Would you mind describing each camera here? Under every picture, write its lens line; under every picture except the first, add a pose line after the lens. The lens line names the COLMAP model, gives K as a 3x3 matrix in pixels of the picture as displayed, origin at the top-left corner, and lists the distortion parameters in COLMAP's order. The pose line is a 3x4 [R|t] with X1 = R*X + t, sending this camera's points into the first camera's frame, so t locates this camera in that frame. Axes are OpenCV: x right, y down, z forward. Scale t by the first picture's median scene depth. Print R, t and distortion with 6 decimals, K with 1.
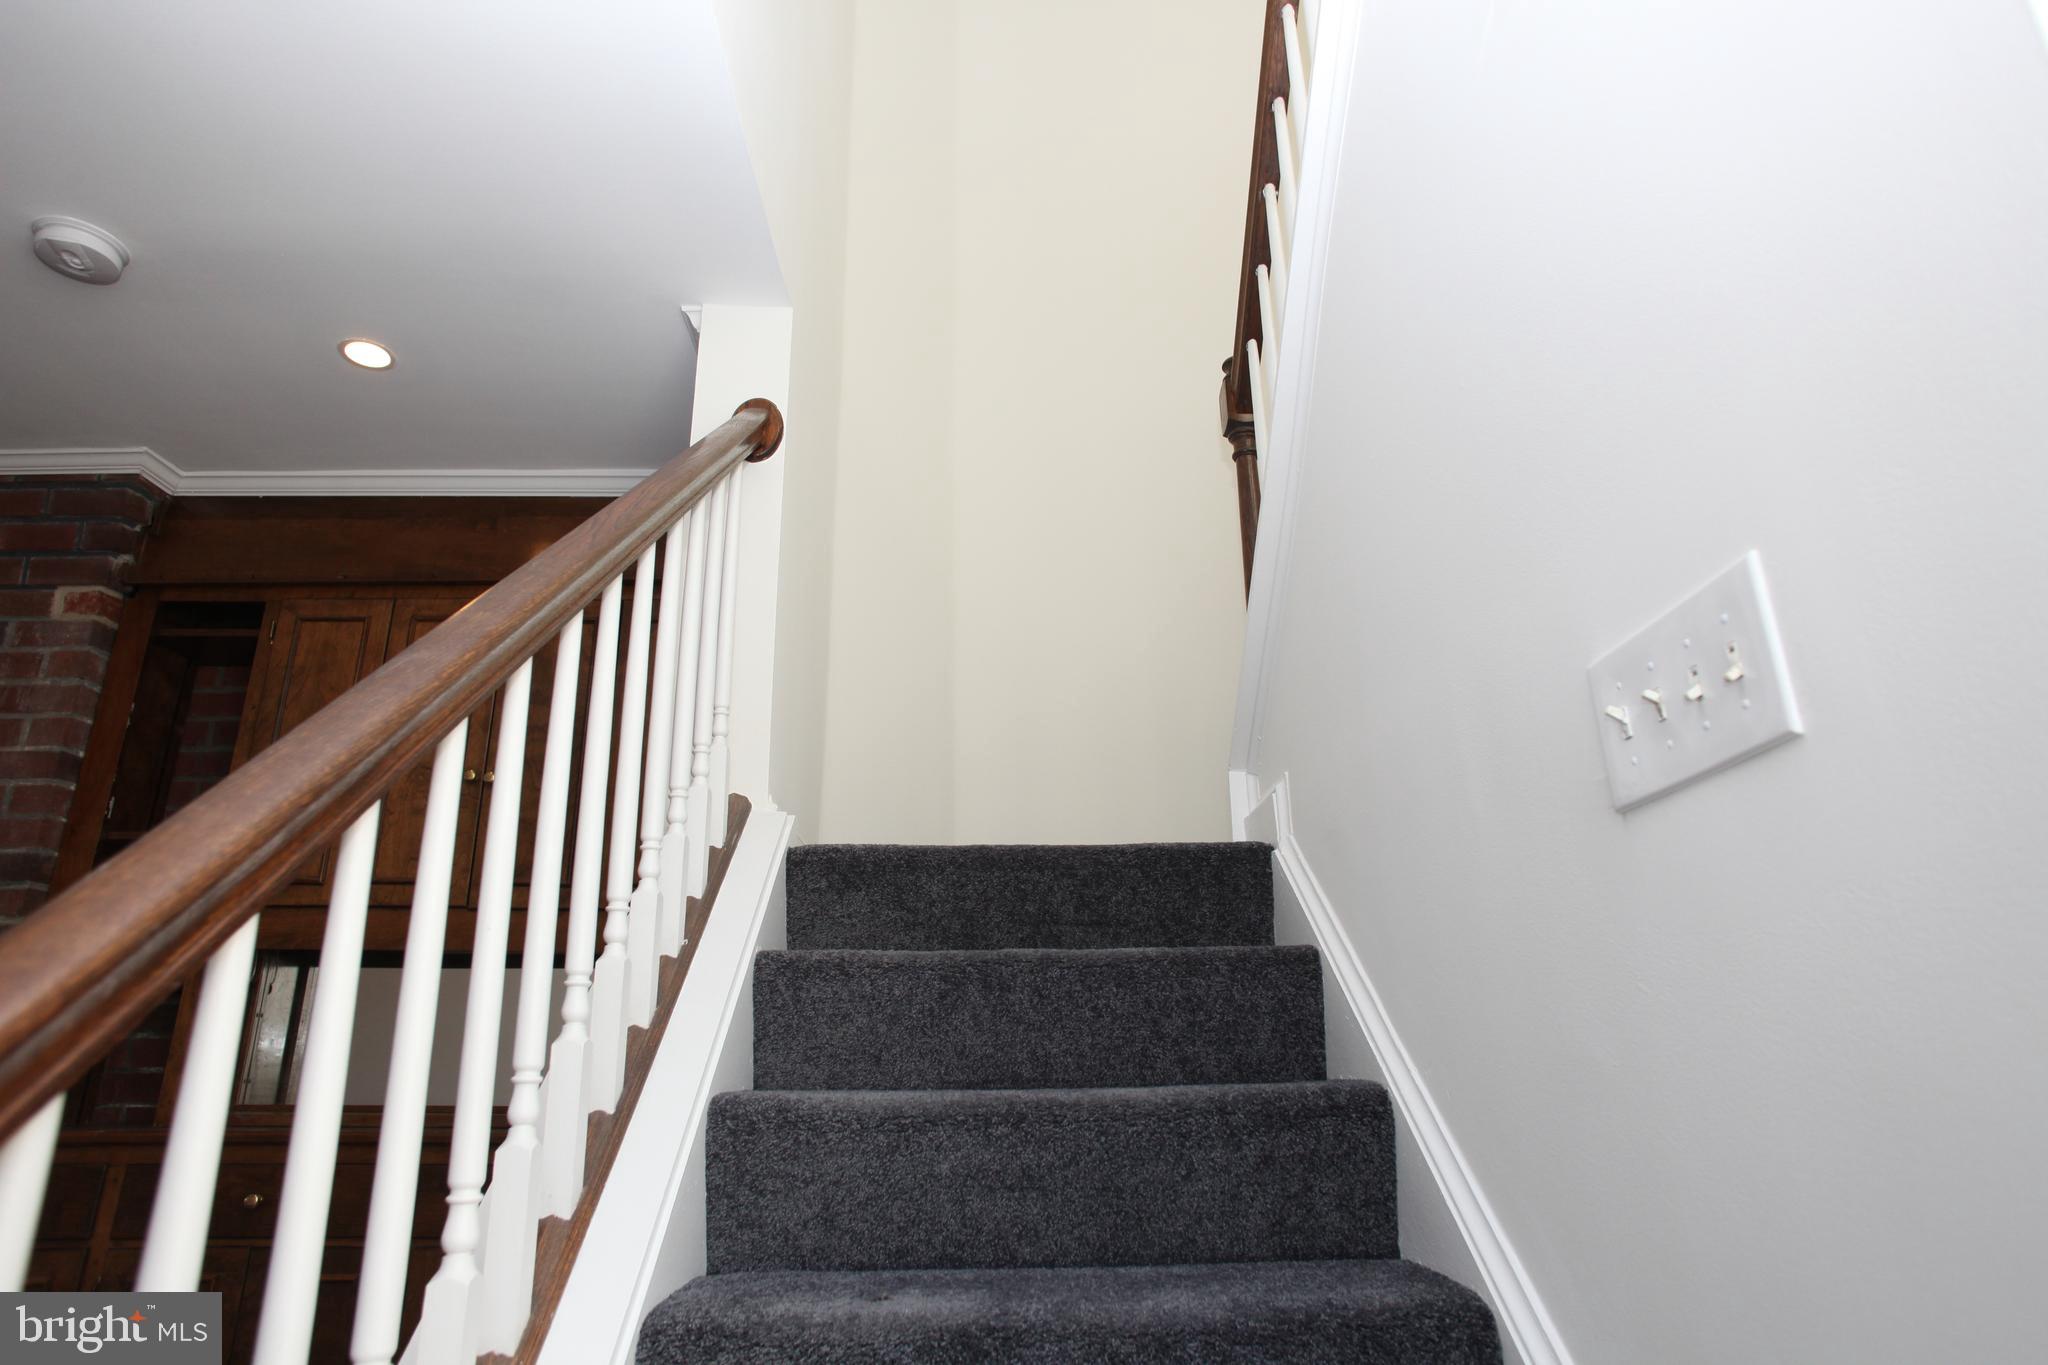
lens RADIAL K [[1197.3, 0, 1024.0], [0, 1197.3, 682.5], [0, 0, 1]] dist [-0.062797, 0.053104]
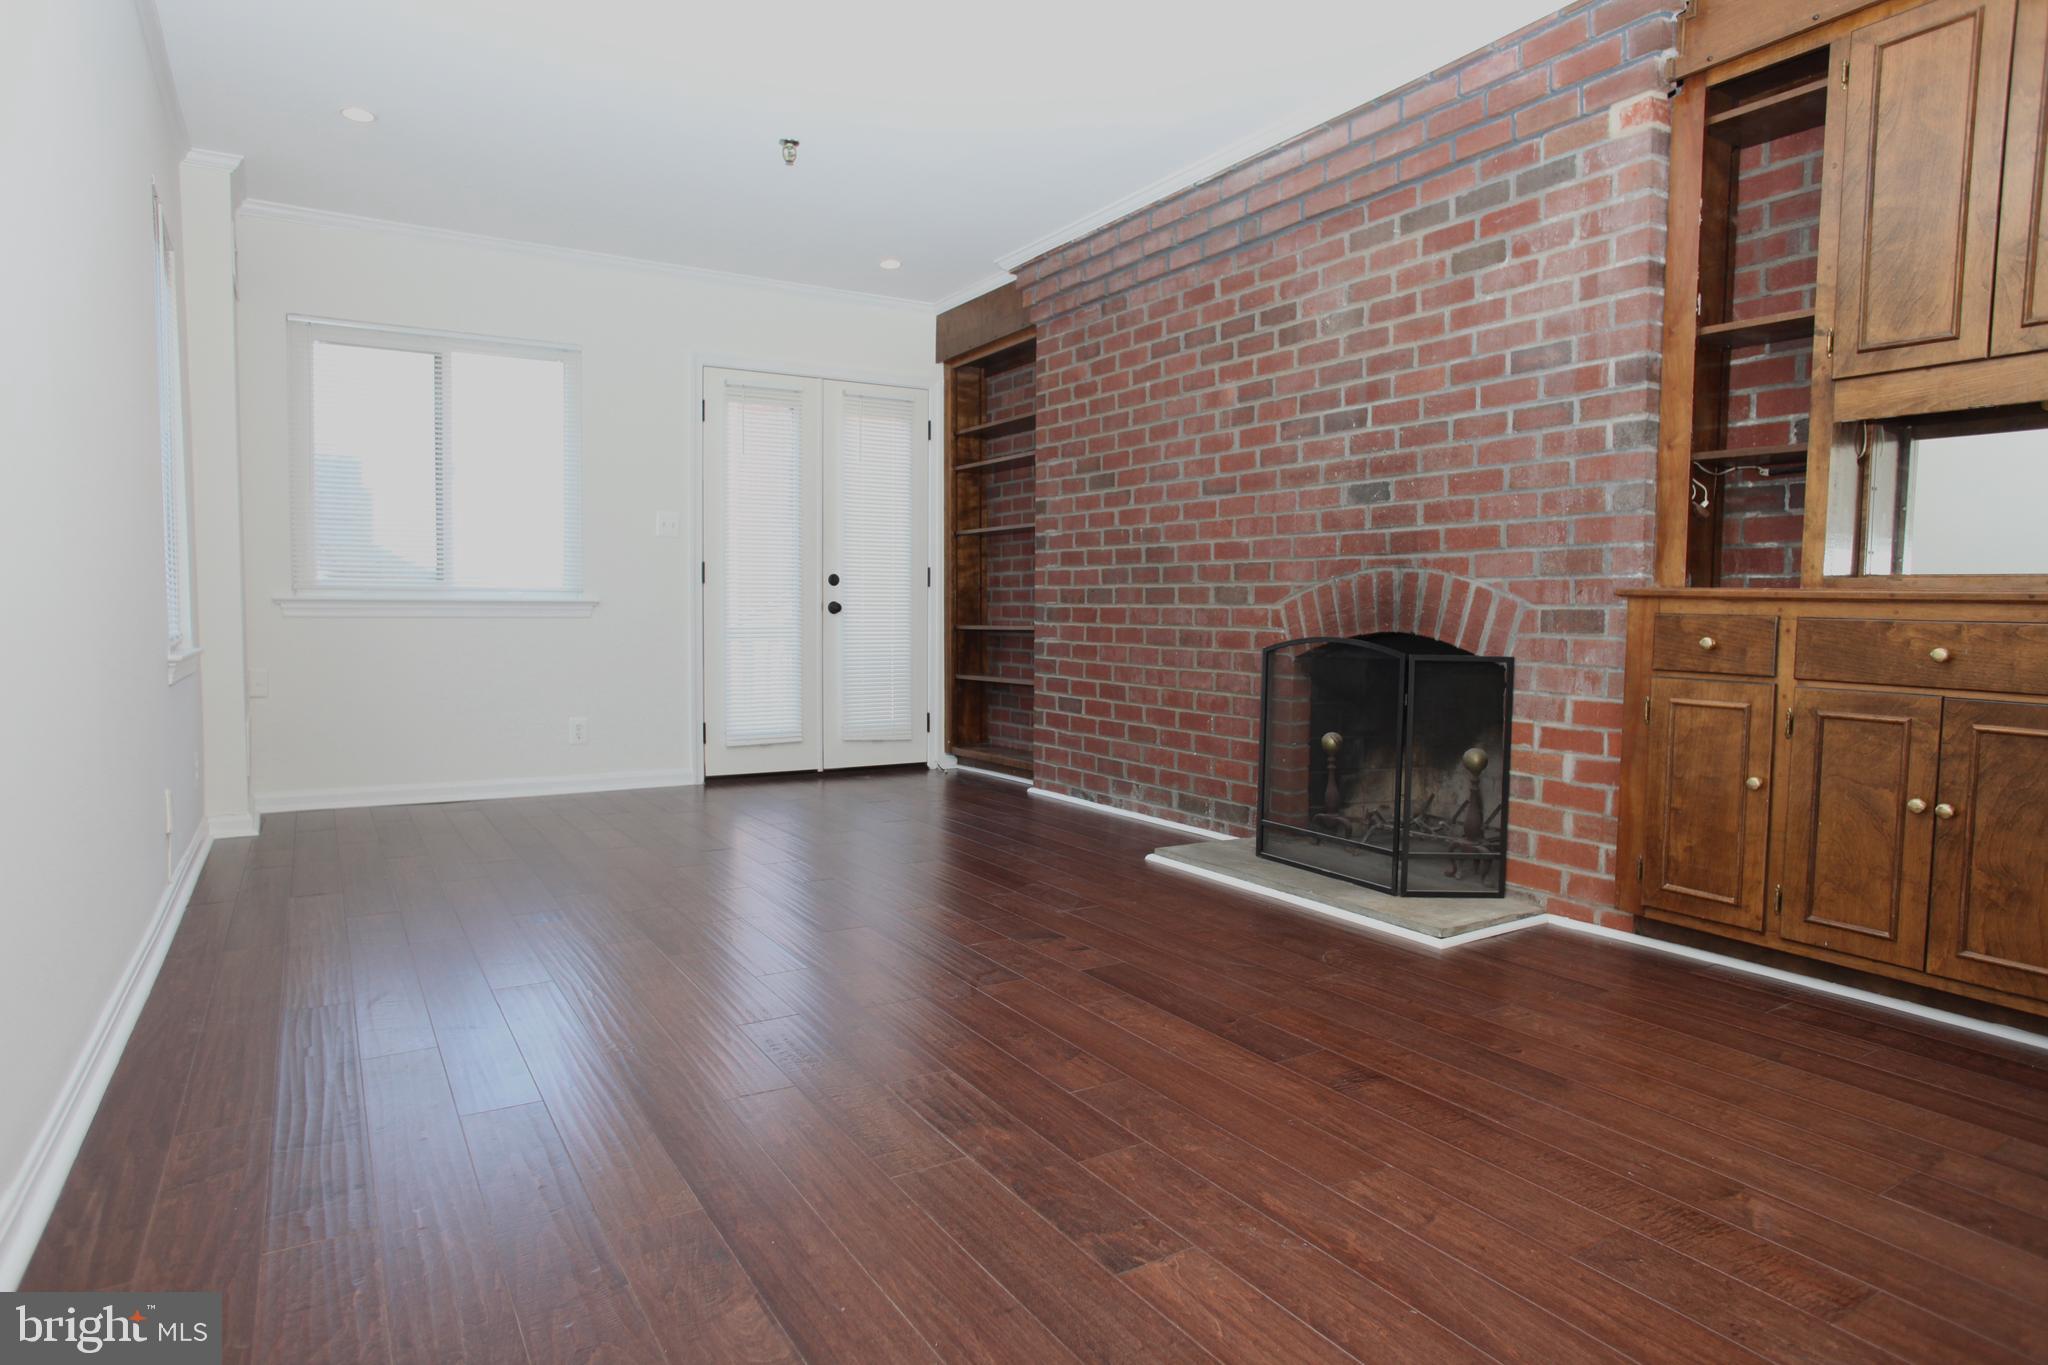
lens RADIAL K [[1197.3, 0, 1024.0], [0, 1197.3, 682.5], [0, 0, 1]] dist [-0.062797, 0.053104]
pose [[0.500282, 0.076686, -0.862460, -0.139246], [0.258271, 0.937511, 0.233172, 0.021074], [0.826447, -0.339400, 0.449214, -0.081675]]
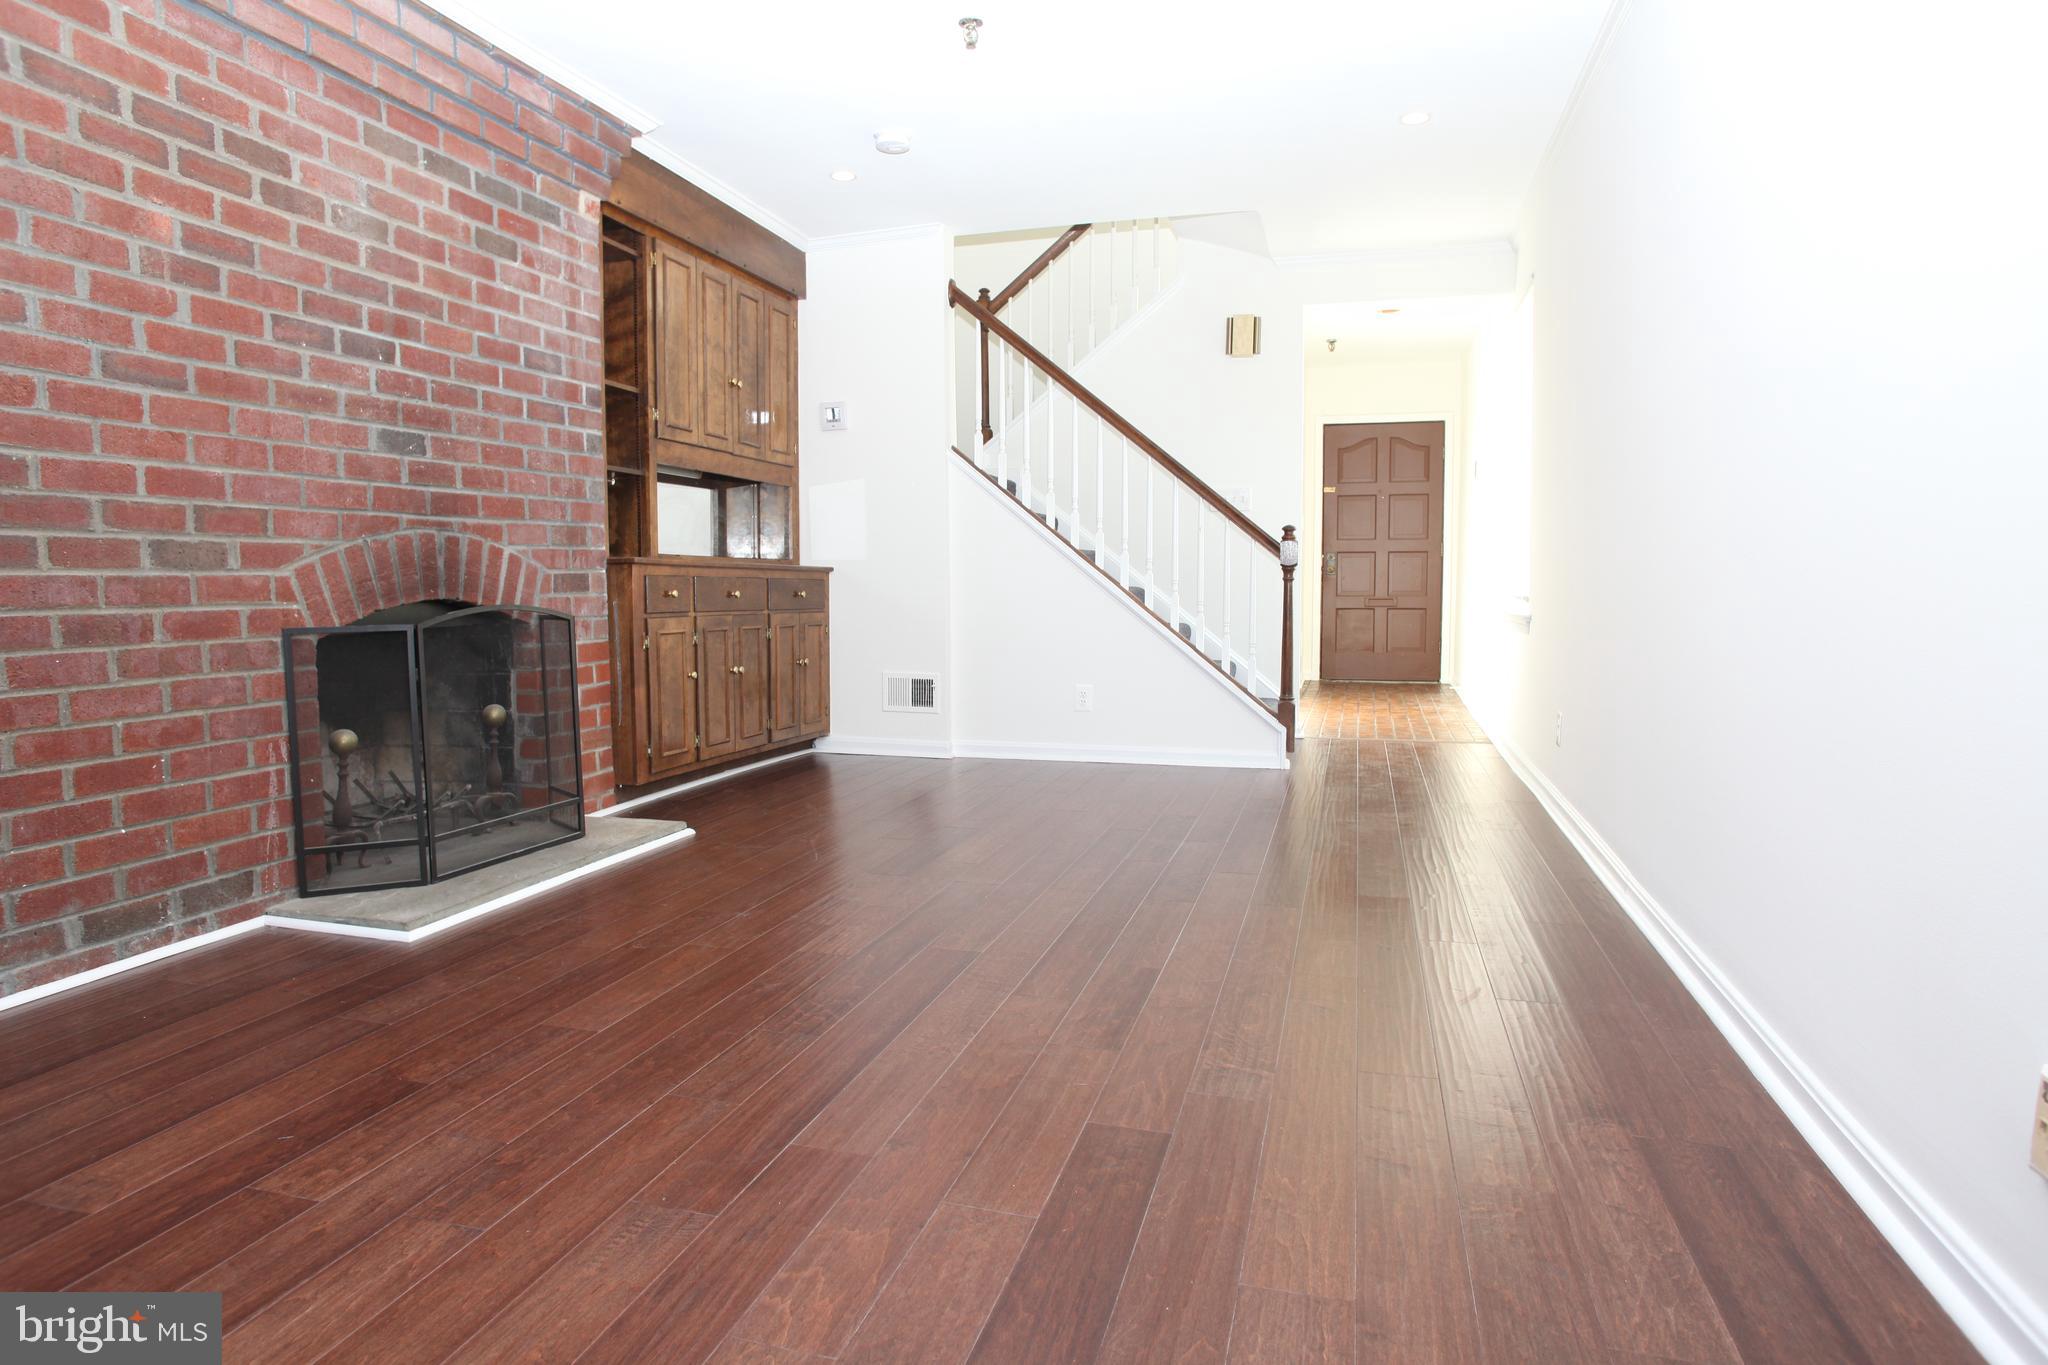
lens RADIAL K [[1197.3, 0, 1024.0], [0, 1197.3, 682.5], [0, 0, 1]] dist [-0.062797, 0.053104]
pose [[0.292905, -0.067897, 0.953728, -2.136114], [-0.306568, 0.938144, 0.160940, 0.082034], [-0.905662, -0.339522, 0.253972, -0.018564]]
